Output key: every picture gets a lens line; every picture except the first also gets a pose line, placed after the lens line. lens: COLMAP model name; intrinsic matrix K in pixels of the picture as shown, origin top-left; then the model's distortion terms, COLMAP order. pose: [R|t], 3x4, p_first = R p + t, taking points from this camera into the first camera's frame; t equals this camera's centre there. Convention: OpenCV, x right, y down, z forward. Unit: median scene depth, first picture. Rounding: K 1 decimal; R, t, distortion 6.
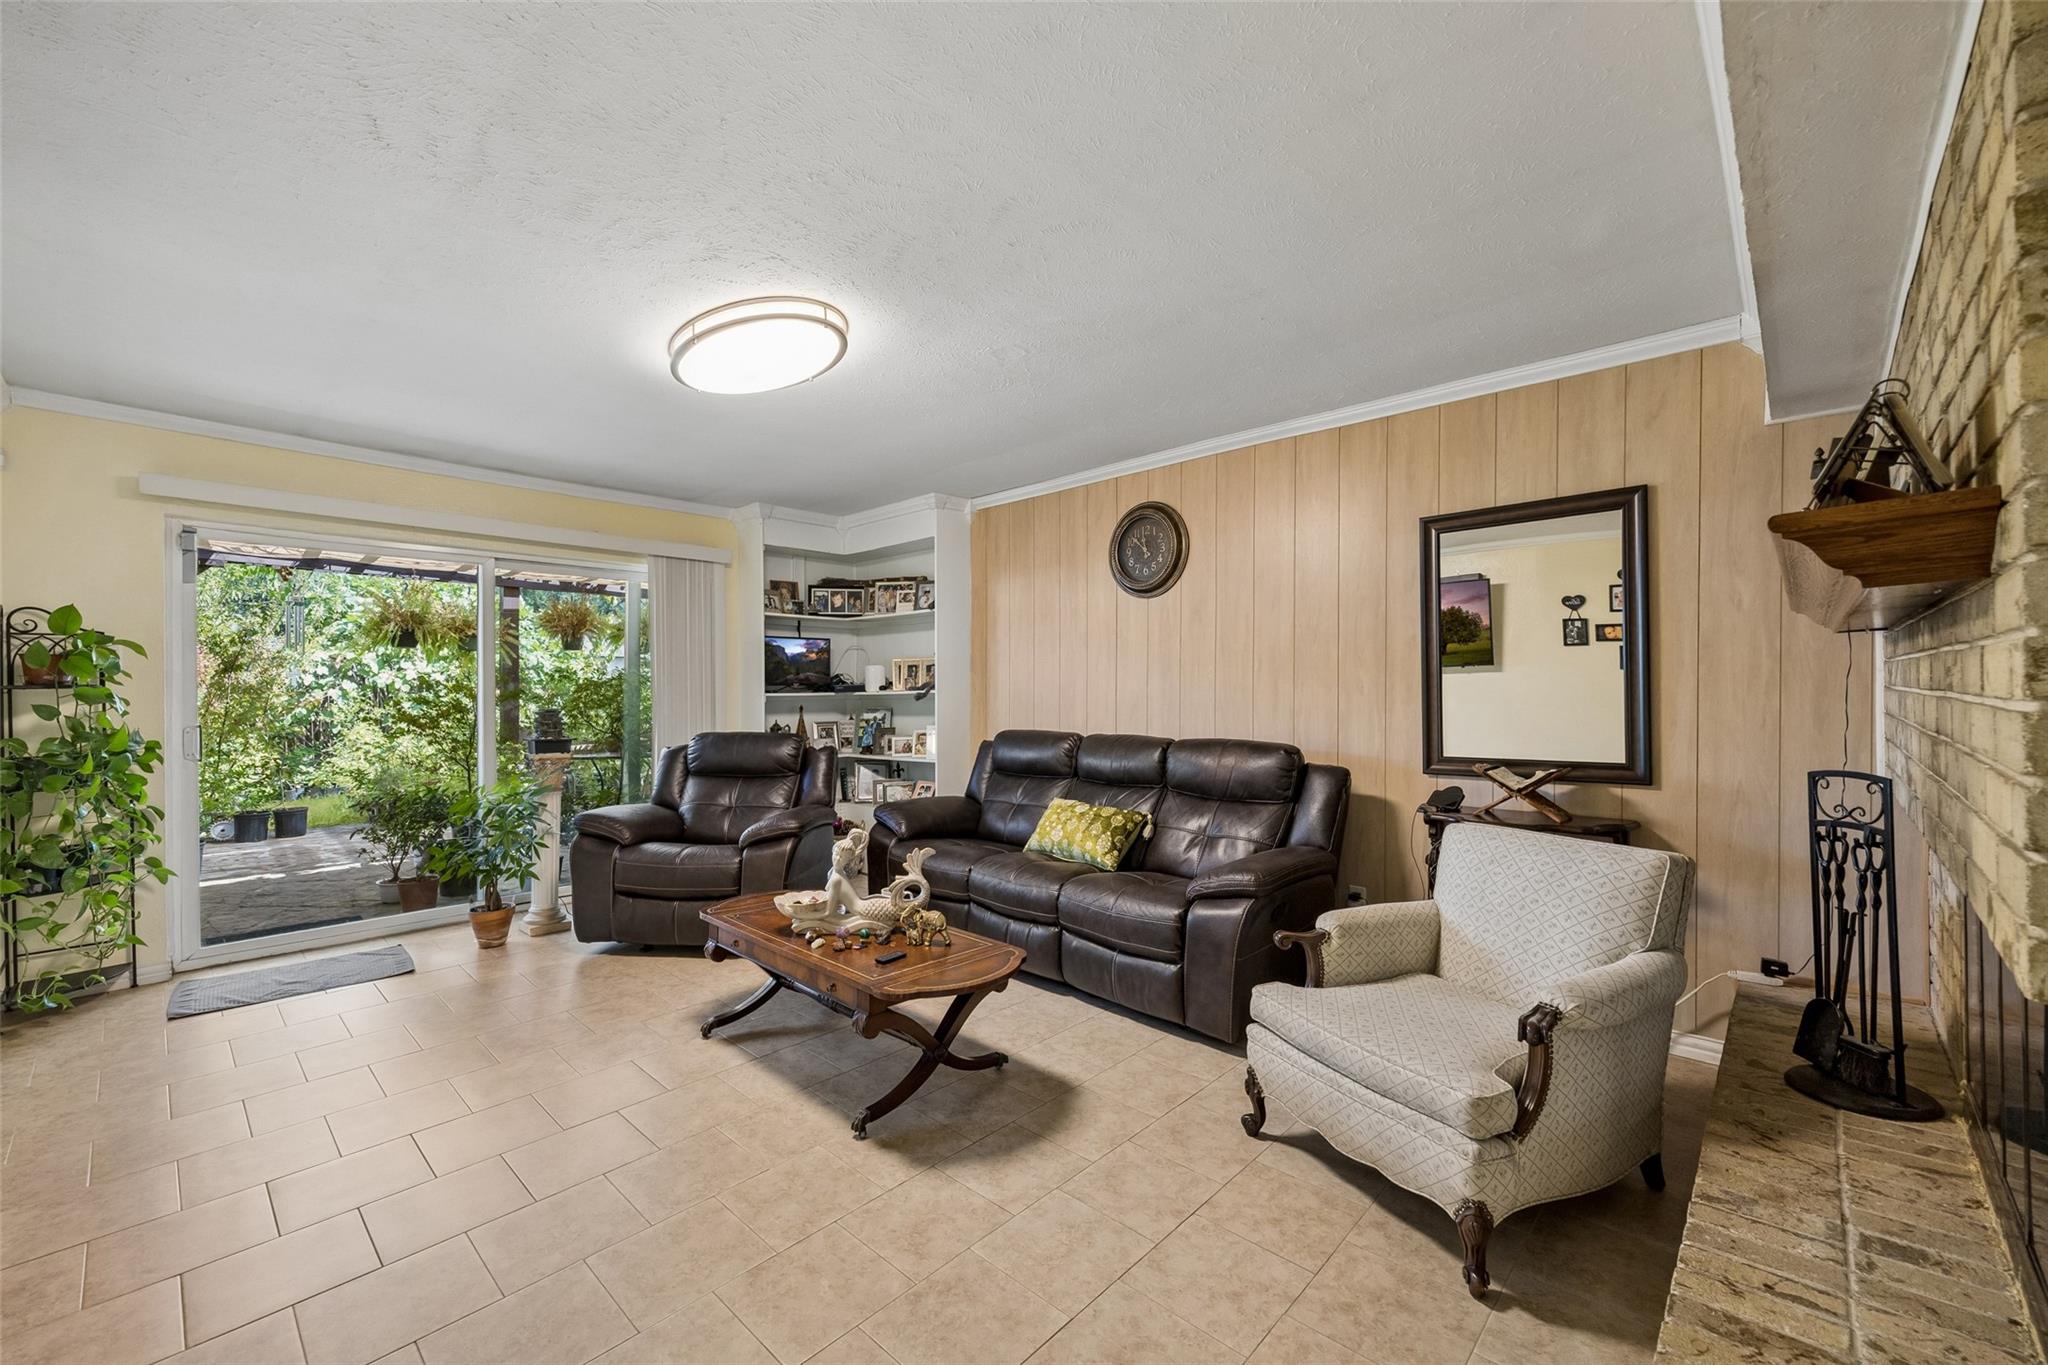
lens RADIAL K [[830.1, 0, 1024.0], [0, 830.1, 682.5], [0, 0, 1]] dist [0.000434, -0.000080]
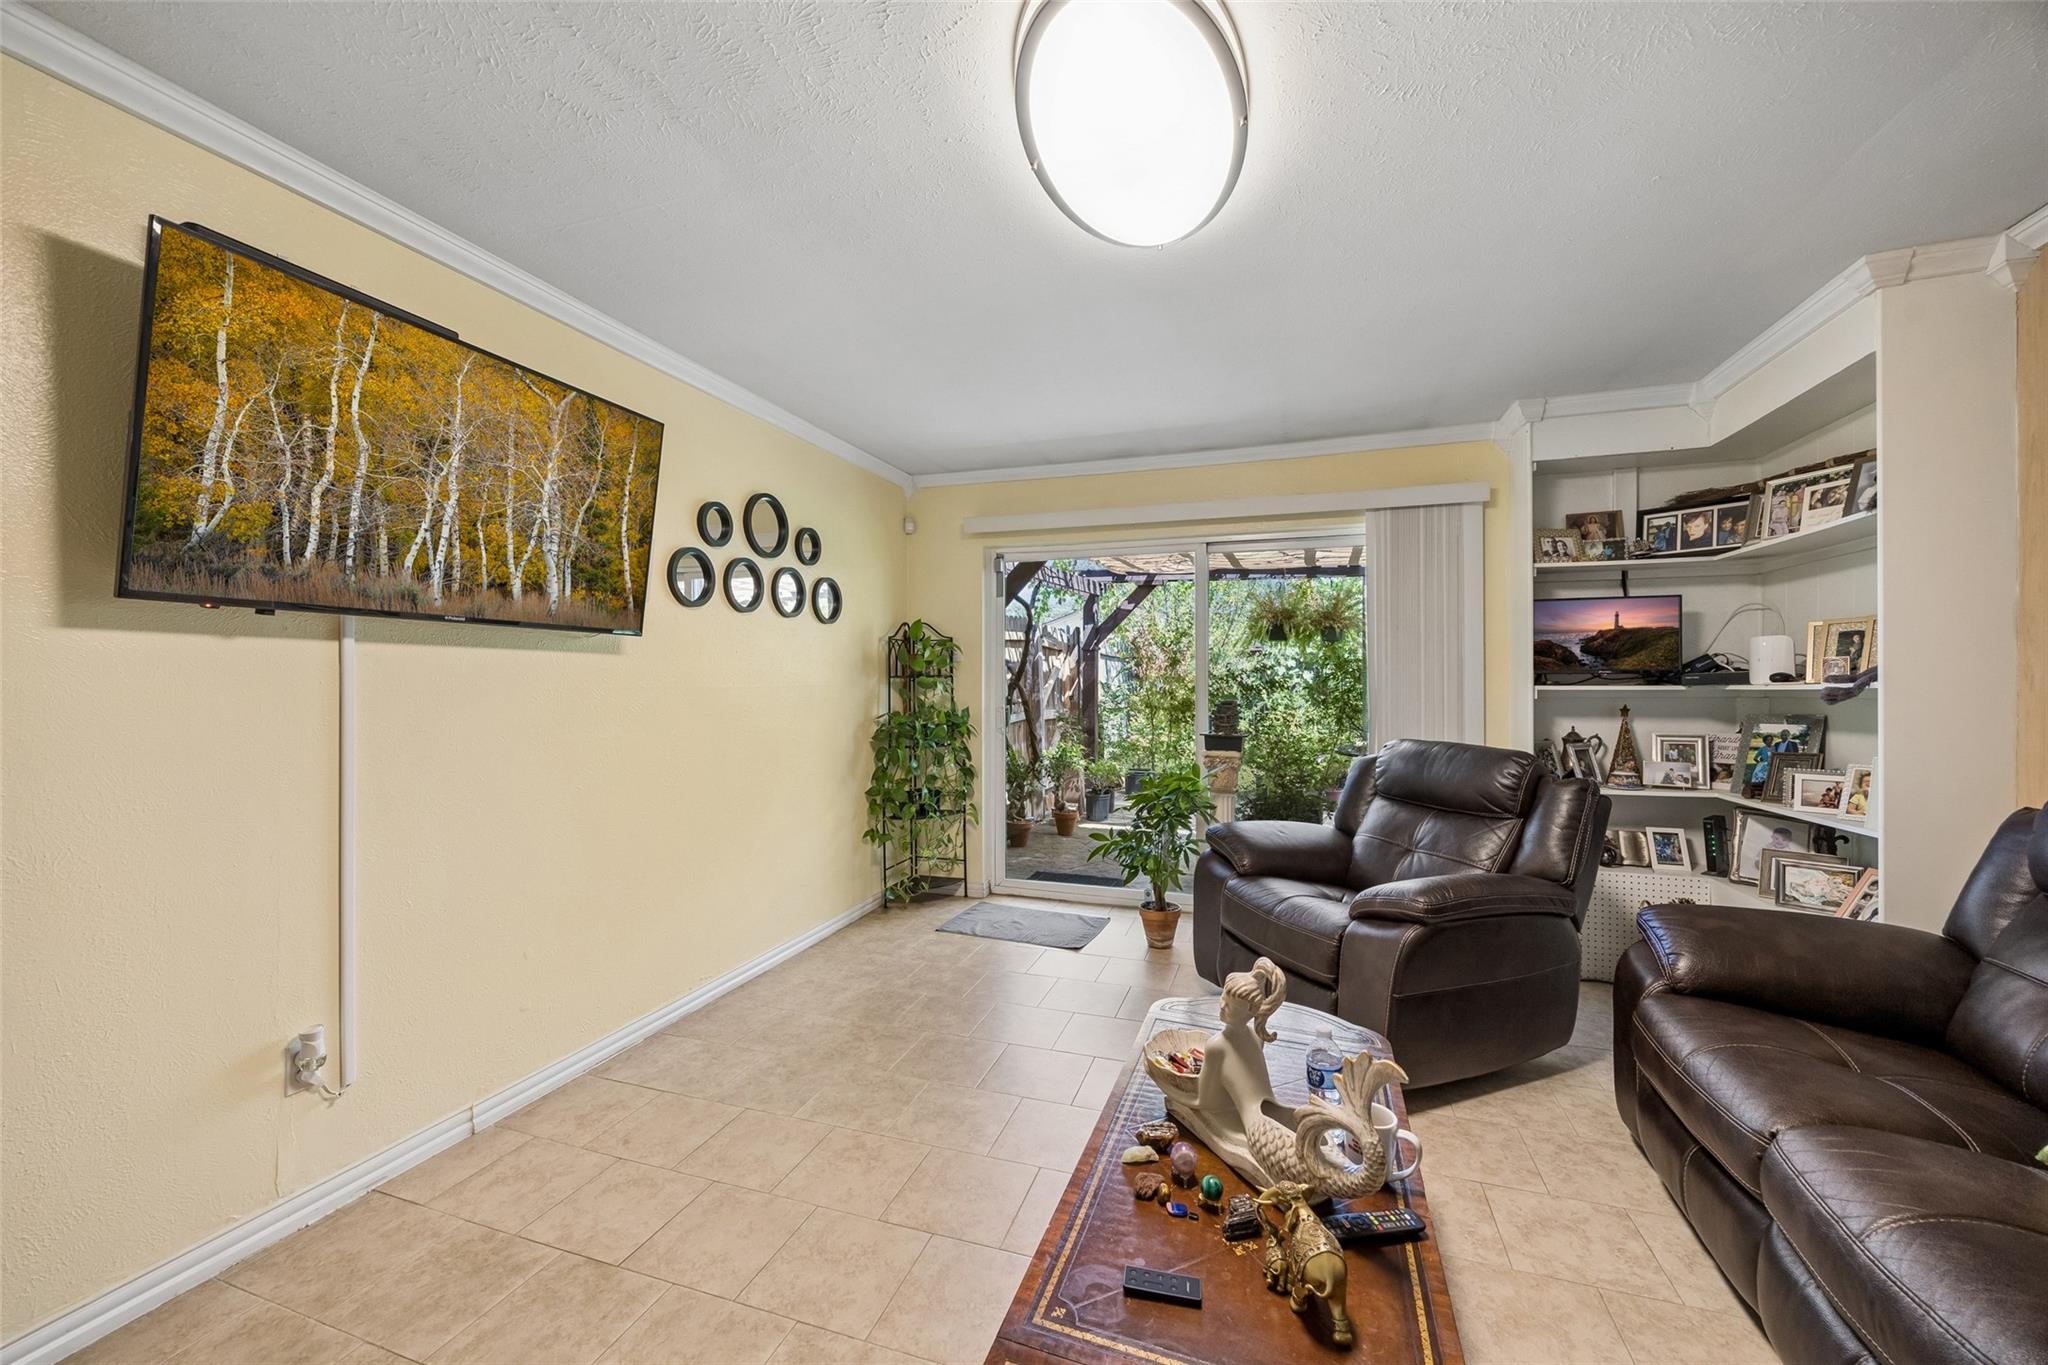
lens RADIAL K [[784.2, 0, 1026.2], [0, 784.2, 675.2], [0, 0, 1]] dist [0.000965, -0.000090]
pose [[0.406406, -0.002305, -0.913690, 0.093676], [0.004790, 0.999988, -0.000393, 0.002952], [0.913680, -0.004217, 0.406412, 0.364311]]
